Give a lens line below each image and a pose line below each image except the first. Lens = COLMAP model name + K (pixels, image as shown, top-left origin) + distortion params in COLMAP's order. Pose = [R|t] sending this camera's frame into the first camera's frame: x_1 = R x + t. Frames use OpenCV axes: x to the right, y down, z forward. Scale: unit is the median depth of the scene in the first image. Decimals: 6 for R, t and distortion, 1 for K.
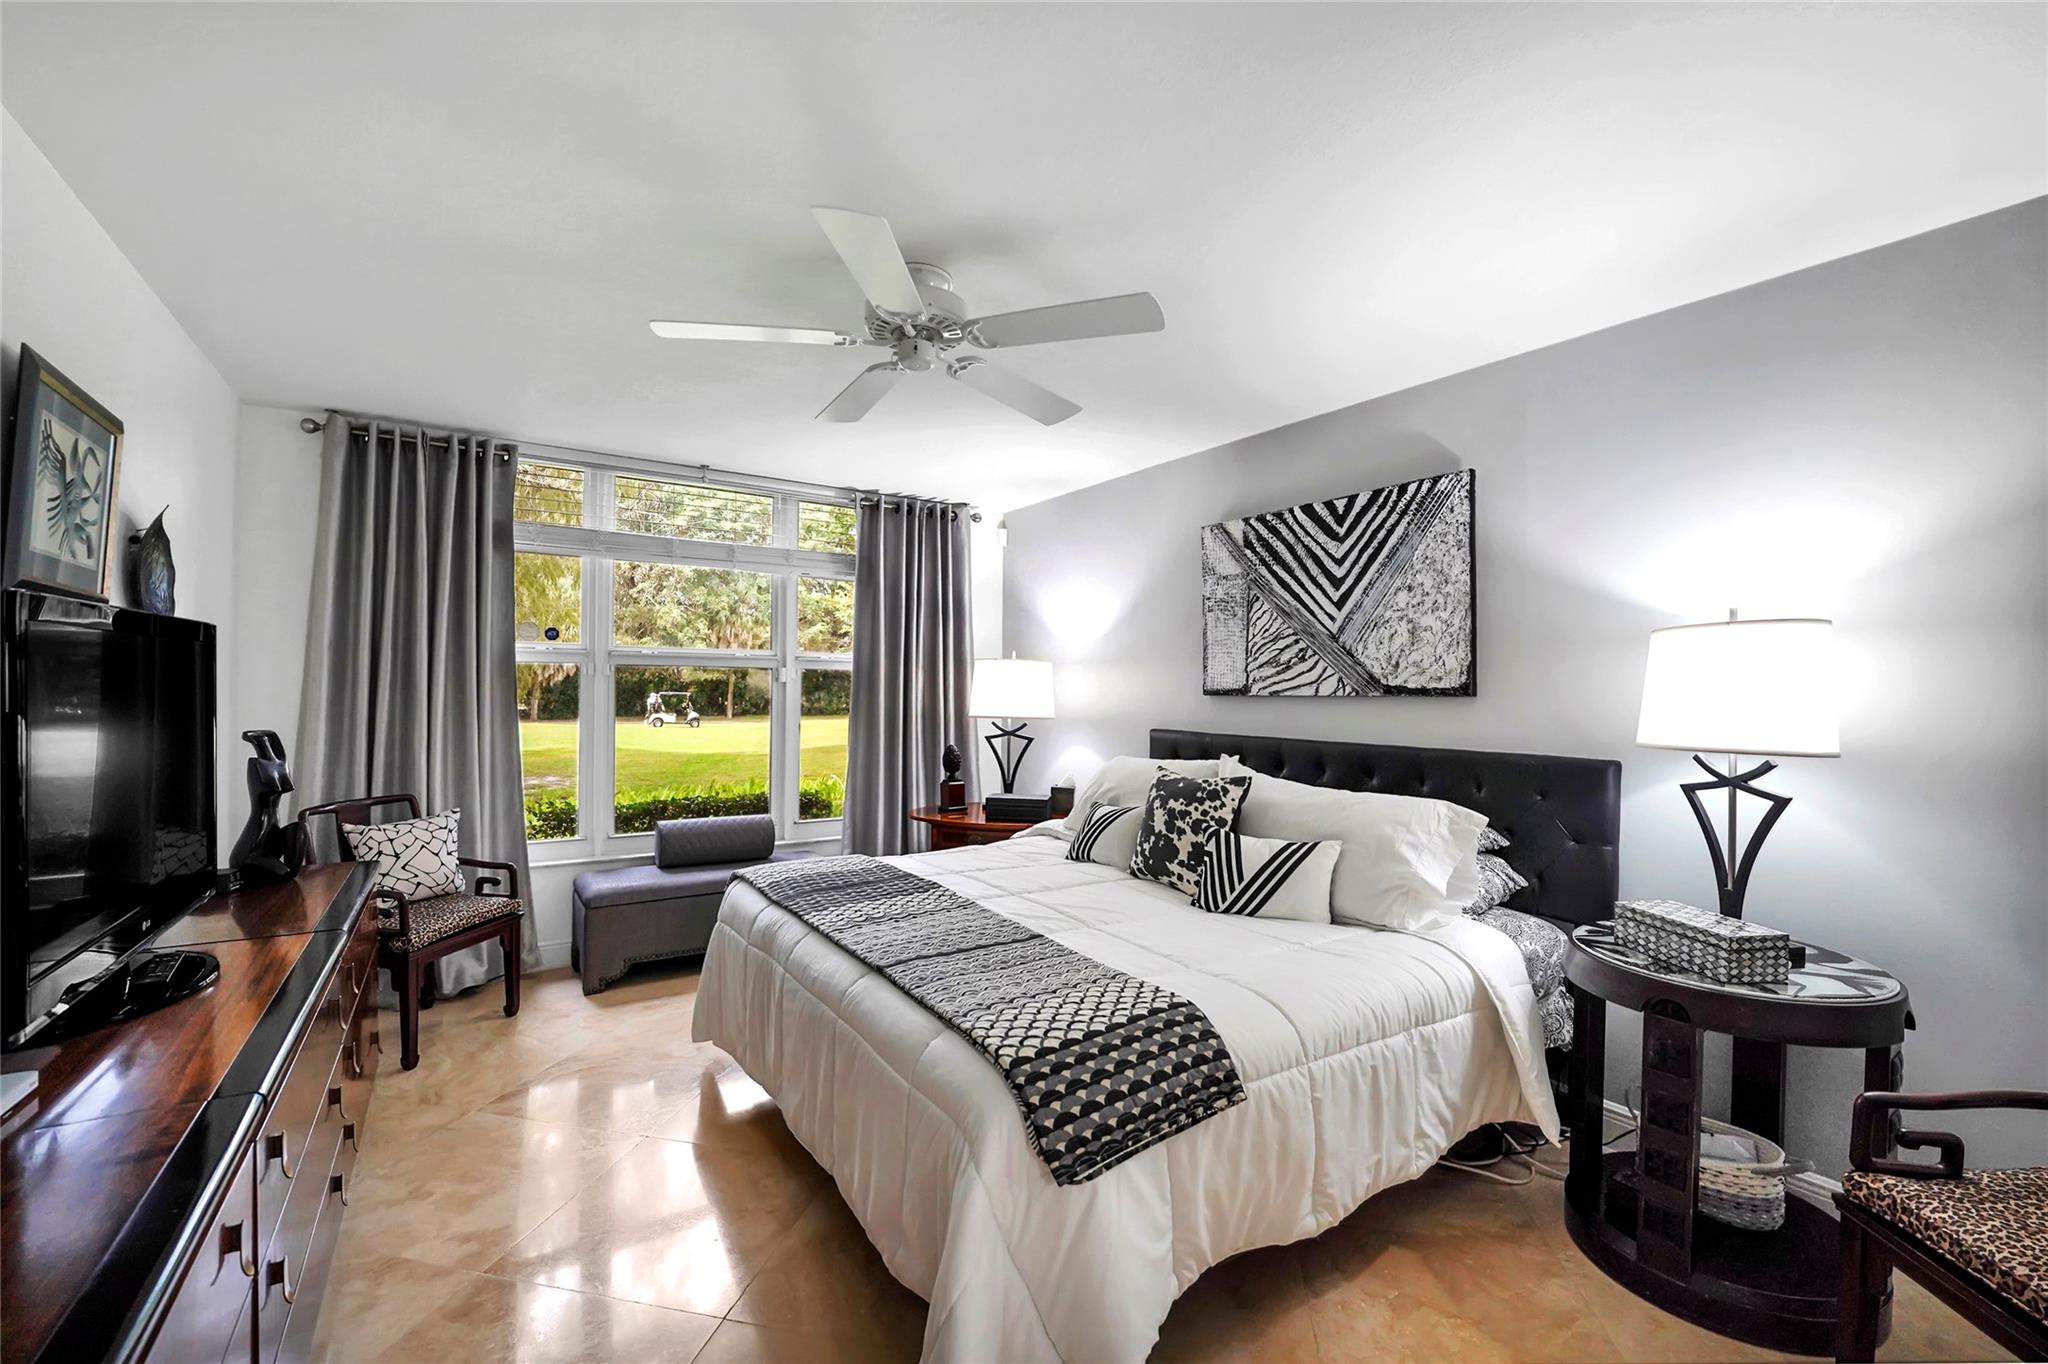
lens RADIAL K [[847.5, 0, 1009.8], [0, 847.5, 670.0], [0, 0, 1]] dist [-0.028605, 0.001703]
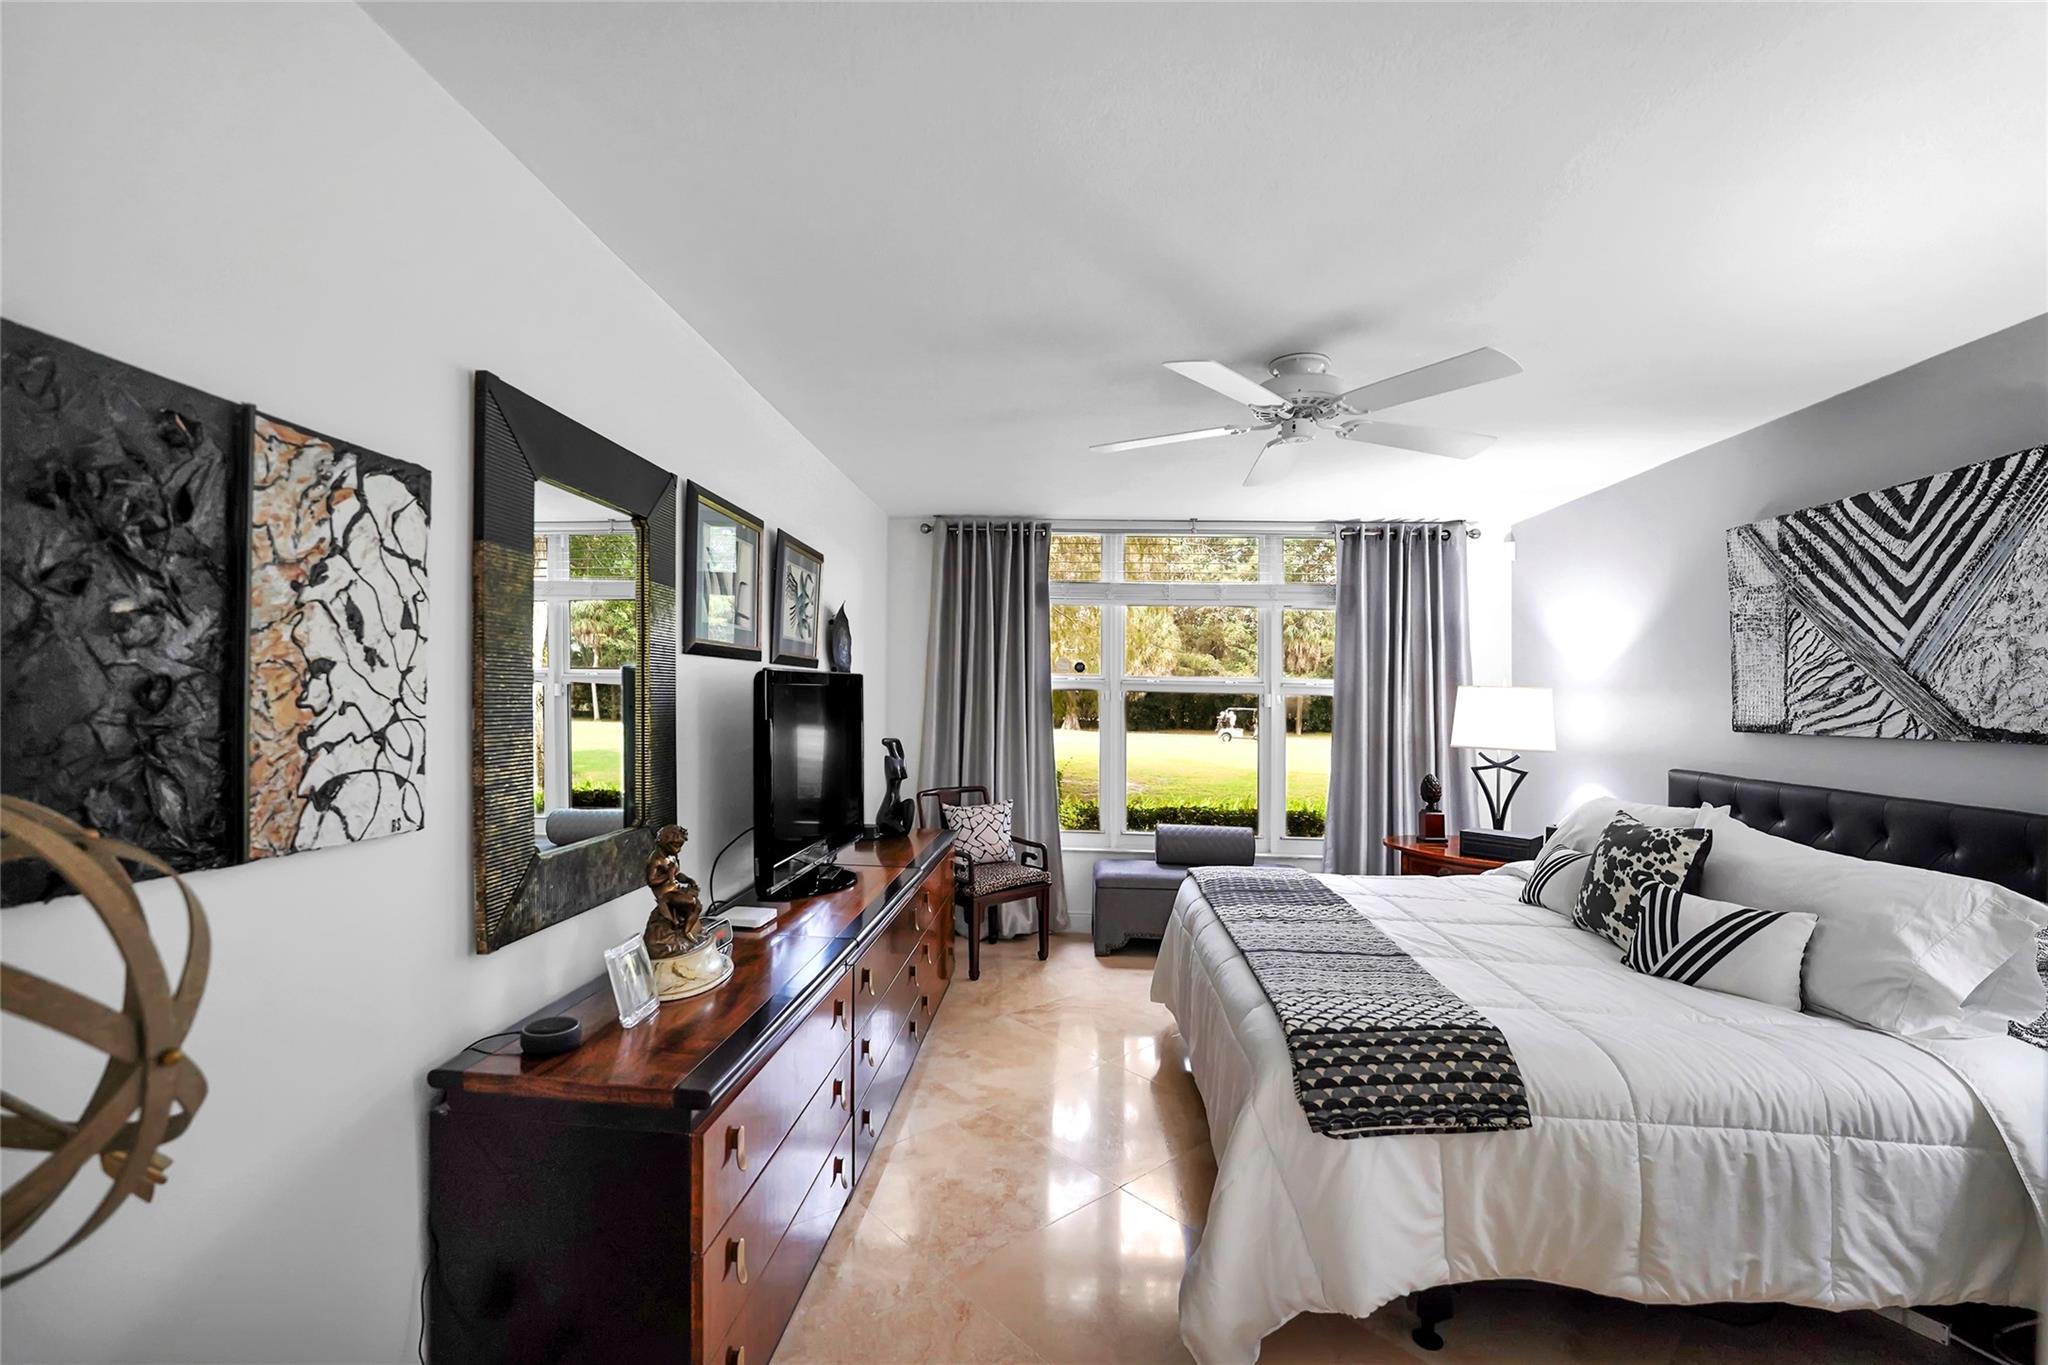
lens RADIAL K [[847.5, 0, 1012.9], [0, 847.5, 680.1], [0, 0, 1]] dist [-0.028605, 0.001703]
pose [[0.794074, -0.006578, -0.607786, 0.196448], [0.003119, 0.999972, -0.006748, -0.020558], [0.607813, 0.003462, 0.794072, -0.103781]]
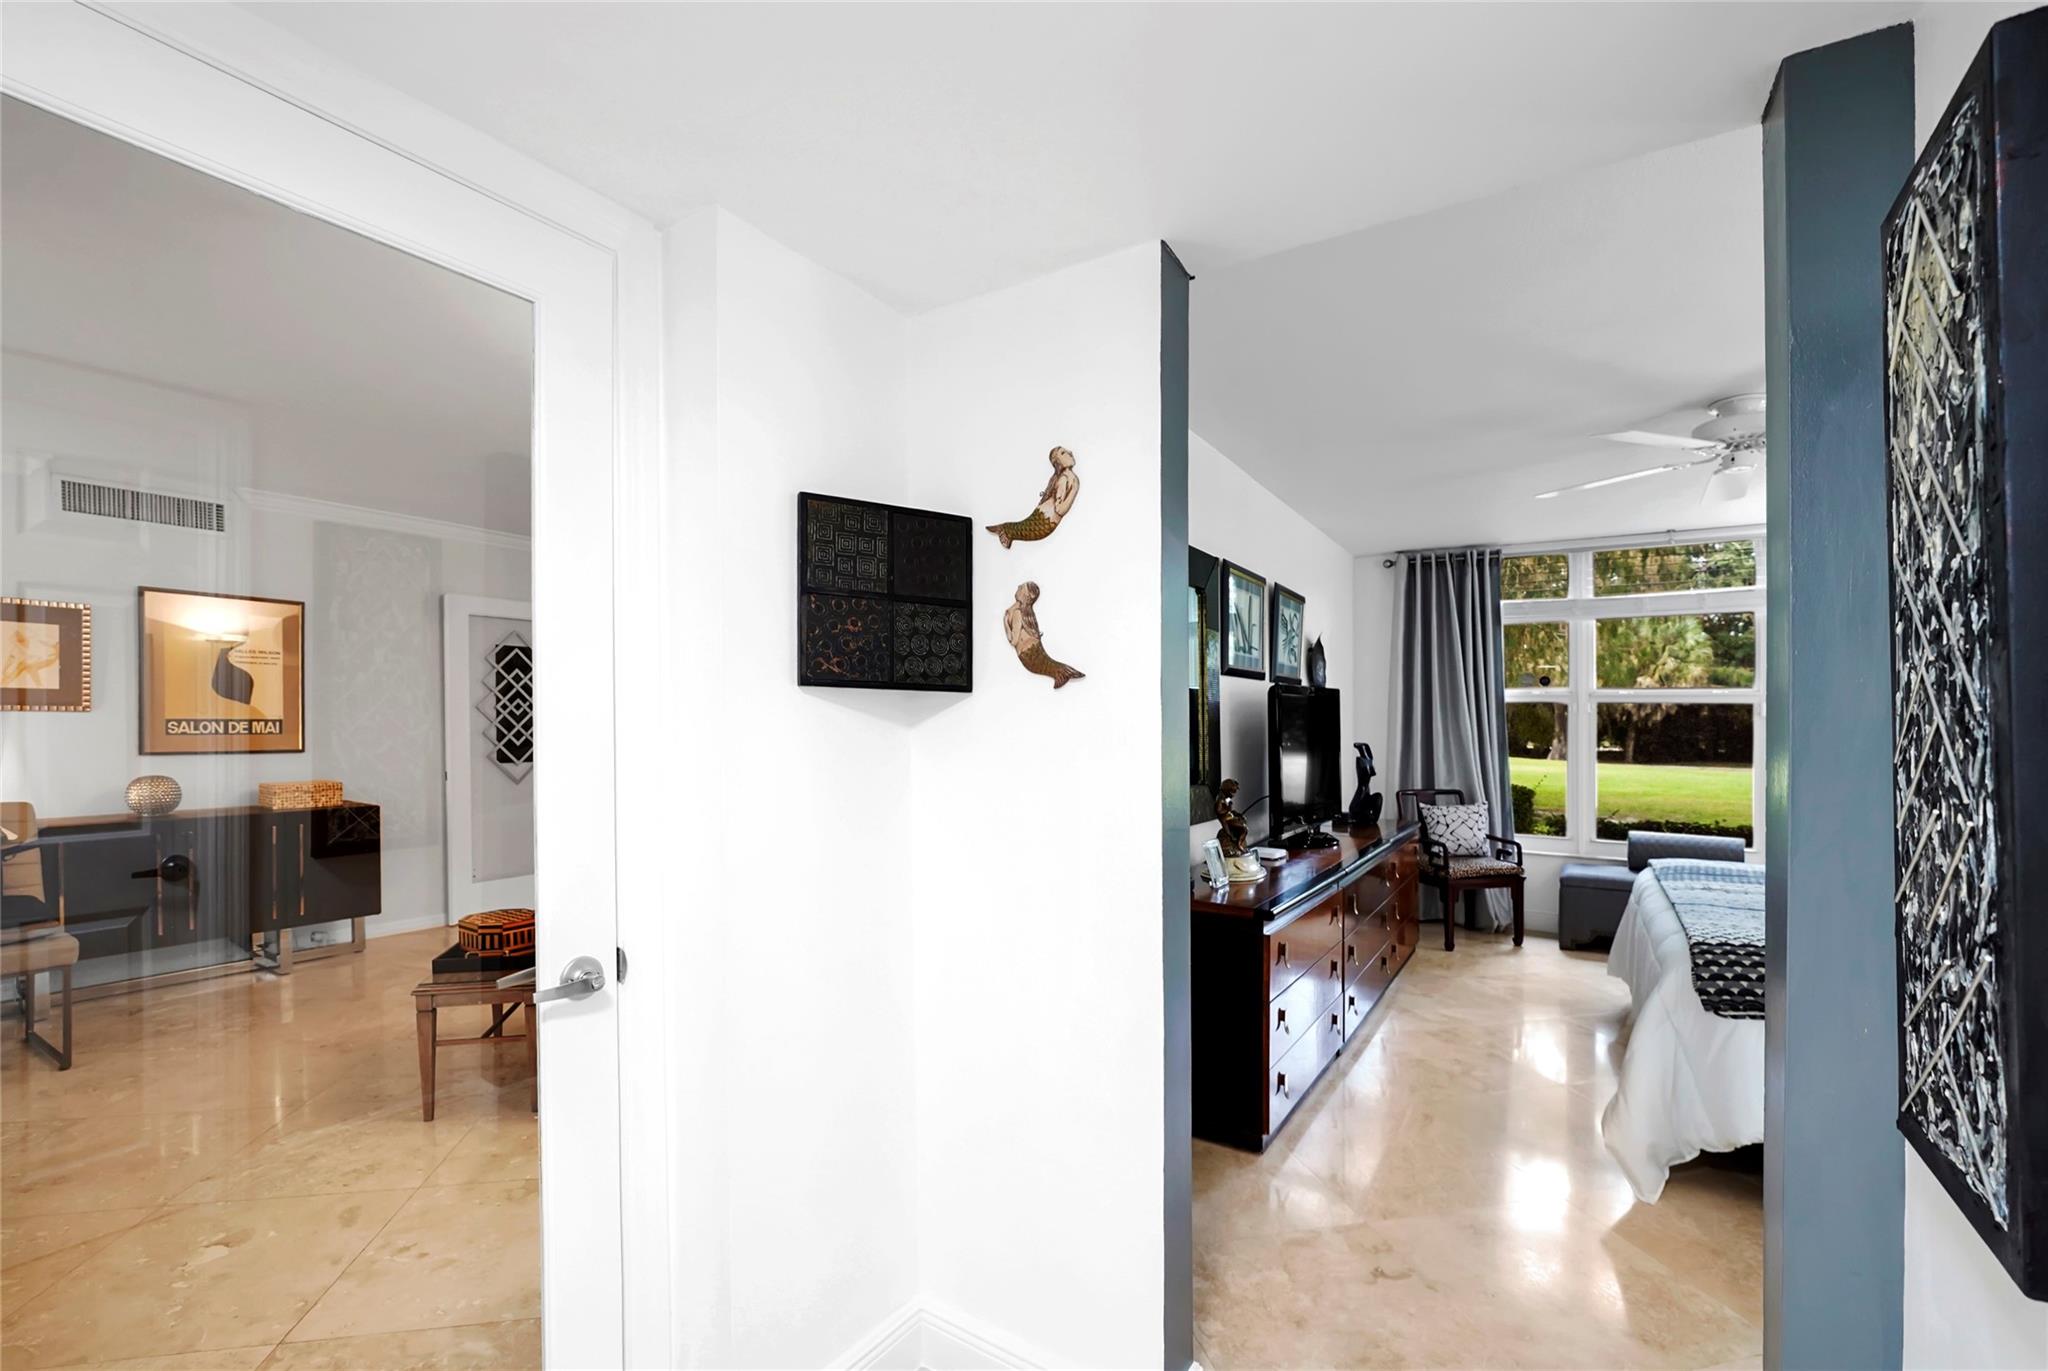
lens RADIAL K [[887.8, 0, 1047.4], [0, 887.8, 720.3], [0, 0, 1]] dist [-0.003306, -0.000467]
pose [[0.439907, -0.002746, -0.898039, 0.472950], [0.012320, 0.999920, 0.002978, 0.004608], [0.897959, -0.012374, 0.439906, -0.423211]]
